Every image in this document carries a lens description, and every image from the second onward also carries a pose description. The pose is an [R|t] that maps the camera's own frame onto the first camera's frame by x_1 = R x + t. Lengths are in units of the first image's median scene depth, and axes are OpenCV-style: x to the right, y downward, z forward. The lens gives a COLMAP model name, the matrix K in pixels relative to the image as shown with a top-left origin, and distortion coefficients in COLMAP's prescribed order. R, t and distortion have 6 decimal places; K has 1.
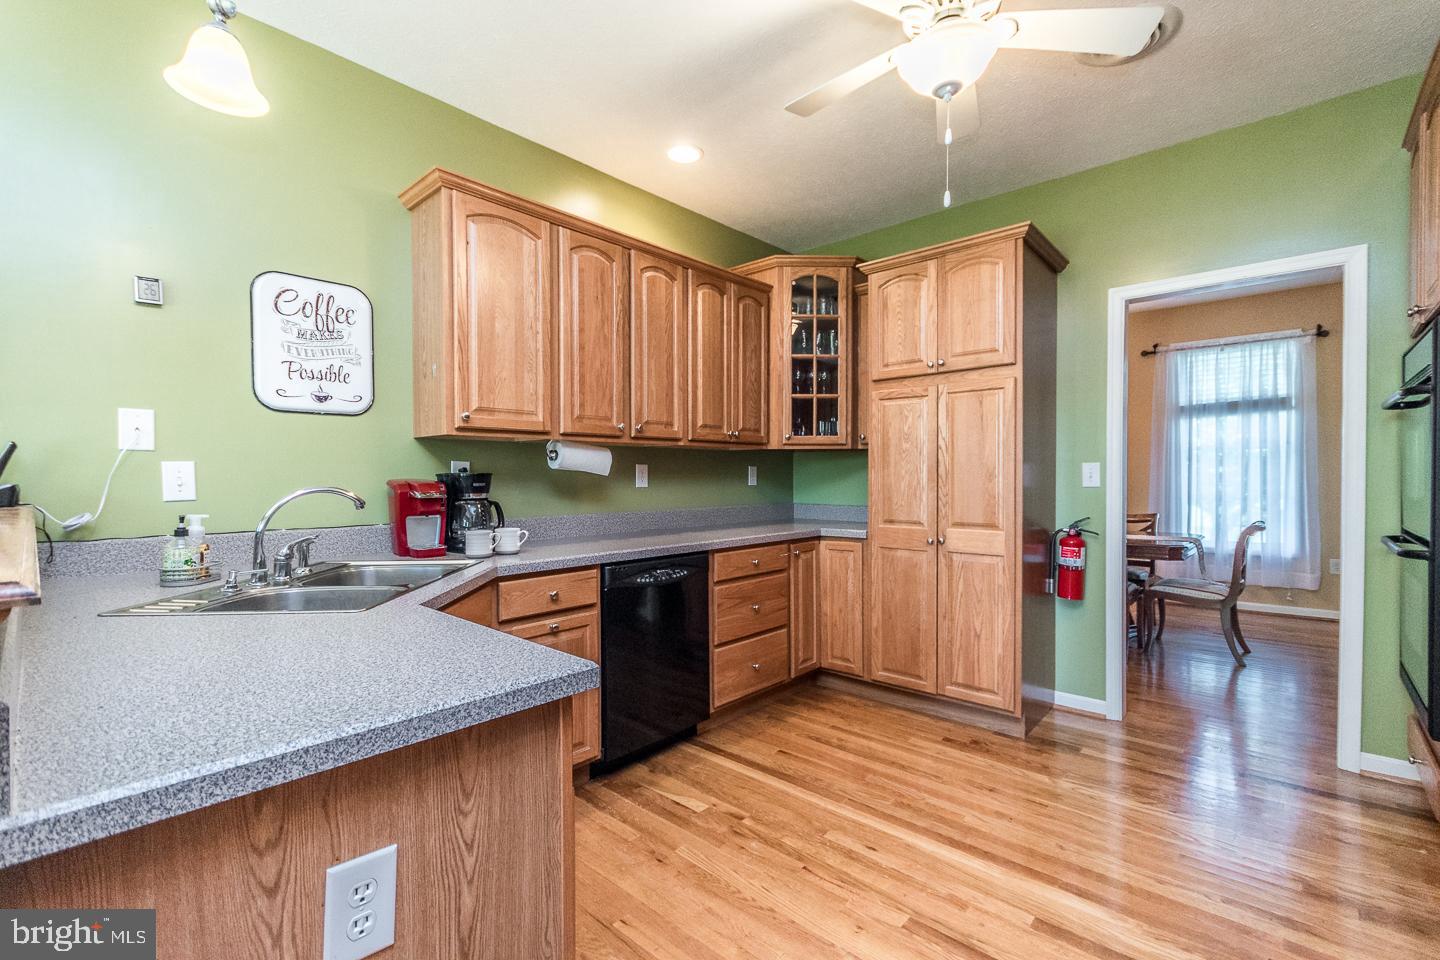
lens RADIAL K [[639.9, 0, 713.3], [0, 639.9, 508.0], [0, 0, 1]] dist [0.000711, -0.000921]
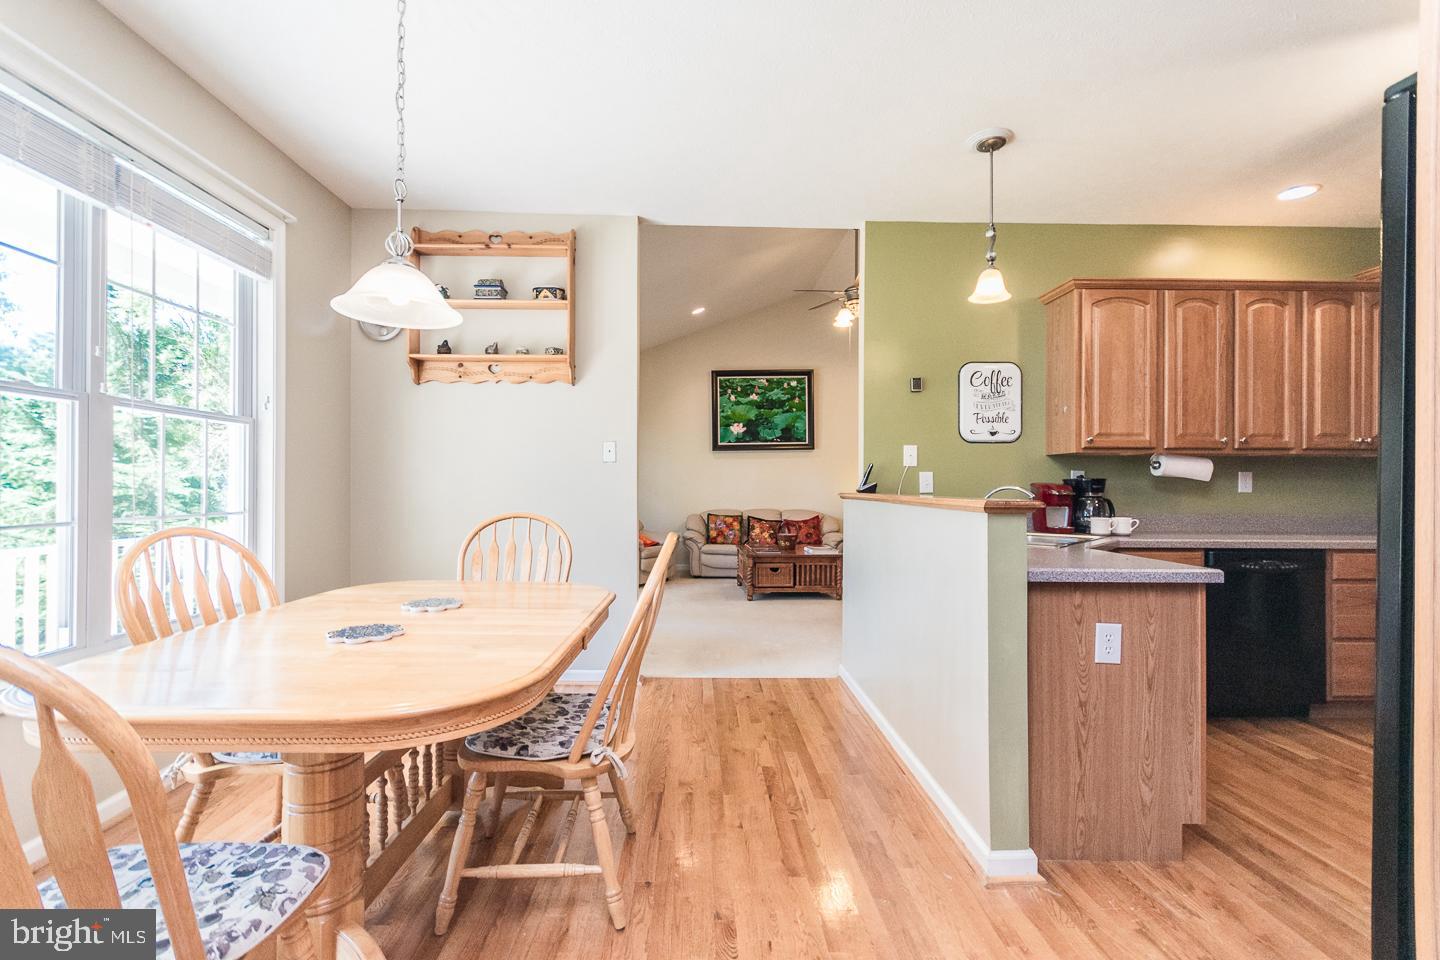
lens RADIAL K [[639.9, 0, 695.0], [0, 639.9, 482.1], [0, 0, 1]] dist [0.000711, -0.000921]
pose [[0.687140, 0.001133, -0.726524, 0.049196], [-0.043137, 0.998298, -0.039241, 0.043559], [0.725244, 0.058304, 0.686019, -0.569164]]
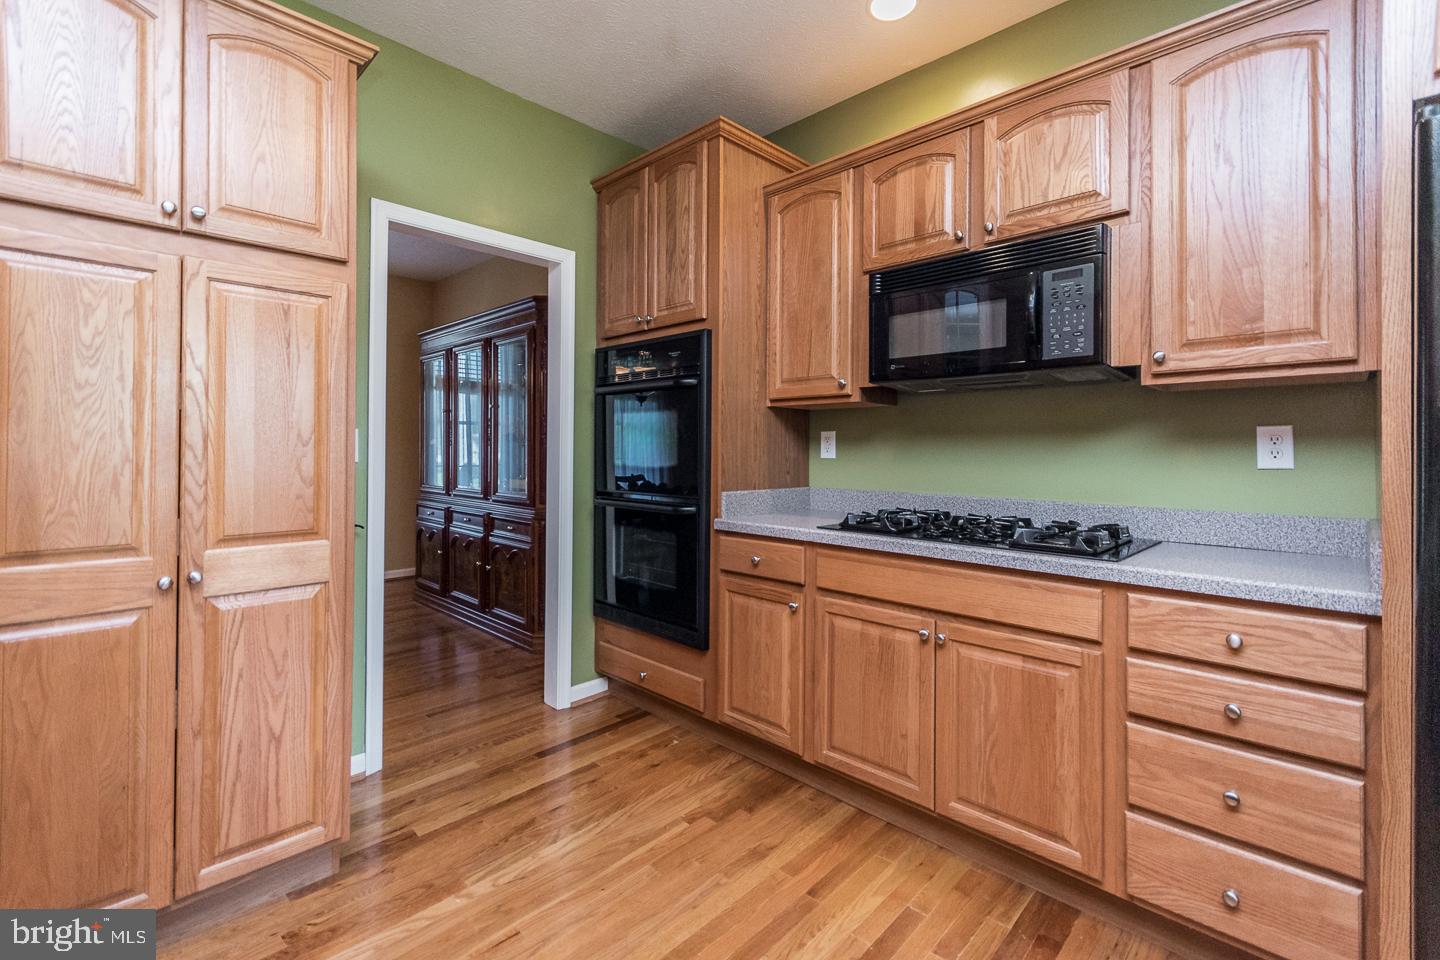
lens RADIAL K [[639.9, 0, 736.0], [0, 639.9, 457.6], [0, 0, 1]] dist [0.000711, -0.000921]
pose [[0.034036, 0.000730, 0.999420, -0.116476], [0.057858, 0.998321, -0.002700, -0.014847], [-0.997744, 0.057917, 0.033937, 0.573062]]
